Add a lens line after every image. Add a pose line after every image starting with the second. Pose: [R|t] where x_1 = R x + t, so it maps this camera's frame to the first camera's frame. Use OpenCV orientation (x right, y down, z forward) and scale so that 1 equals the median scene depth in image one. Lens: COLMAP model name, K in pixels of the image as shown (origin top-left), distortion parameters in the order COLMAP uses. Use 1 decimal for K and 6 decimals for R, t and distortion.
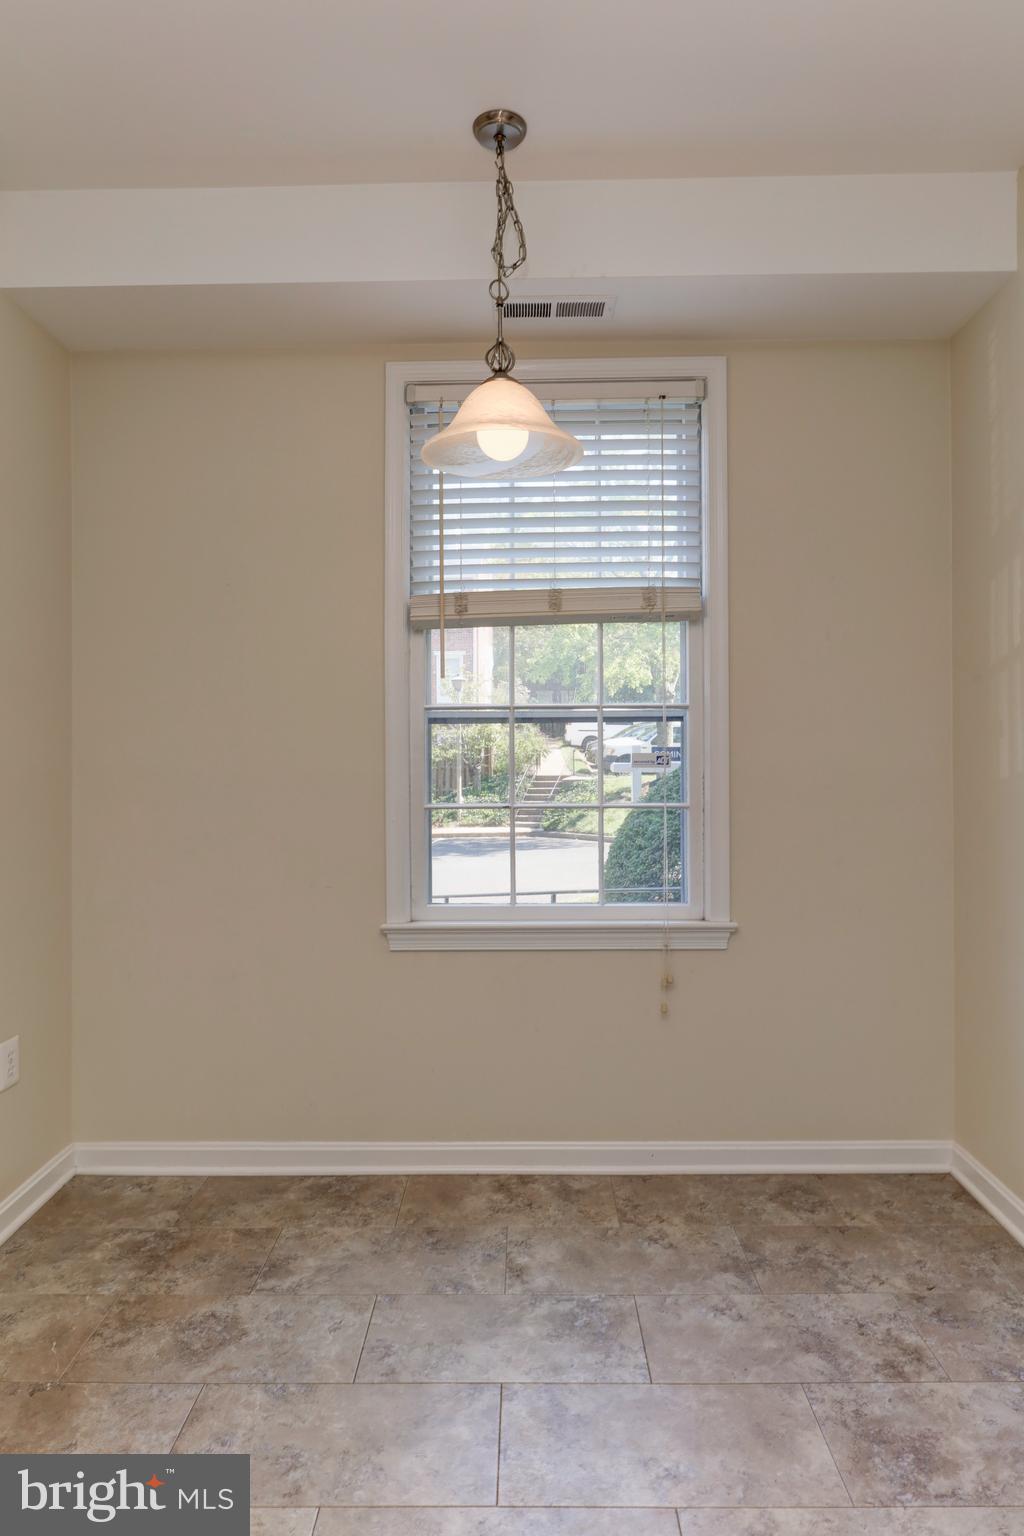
lens RADIAL K [[892.9, 0, 511.1], [0, 892.9, 761.6], [0, 0, 1]] dist [0.001987, -0.005411]
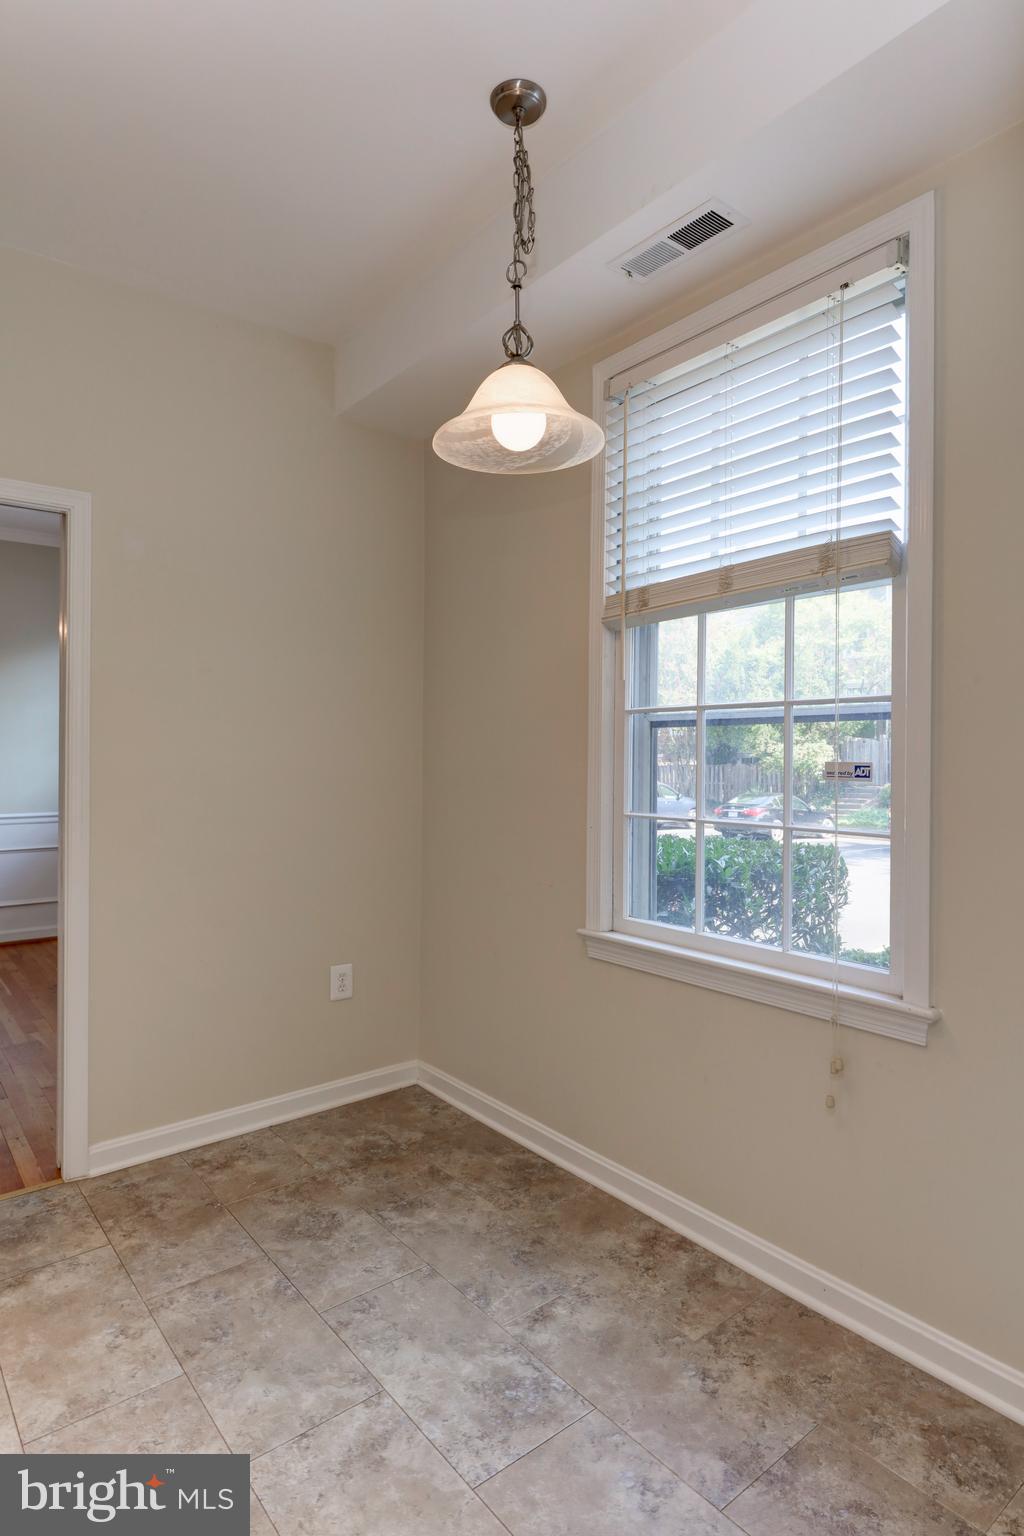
lens RADIAL K [[839.3, 0, 515.2], [0, 839.3, 761.8], [0, 0, 1]] dist [-0.006788, -0.001479]
pose [[0.647271, 0.015366, -0.762105, 0.606129], [-0.014894, 0.999861, 0.007510, -0.012721], [0.762115, 0.006490, 0.647409, 0.385438]]
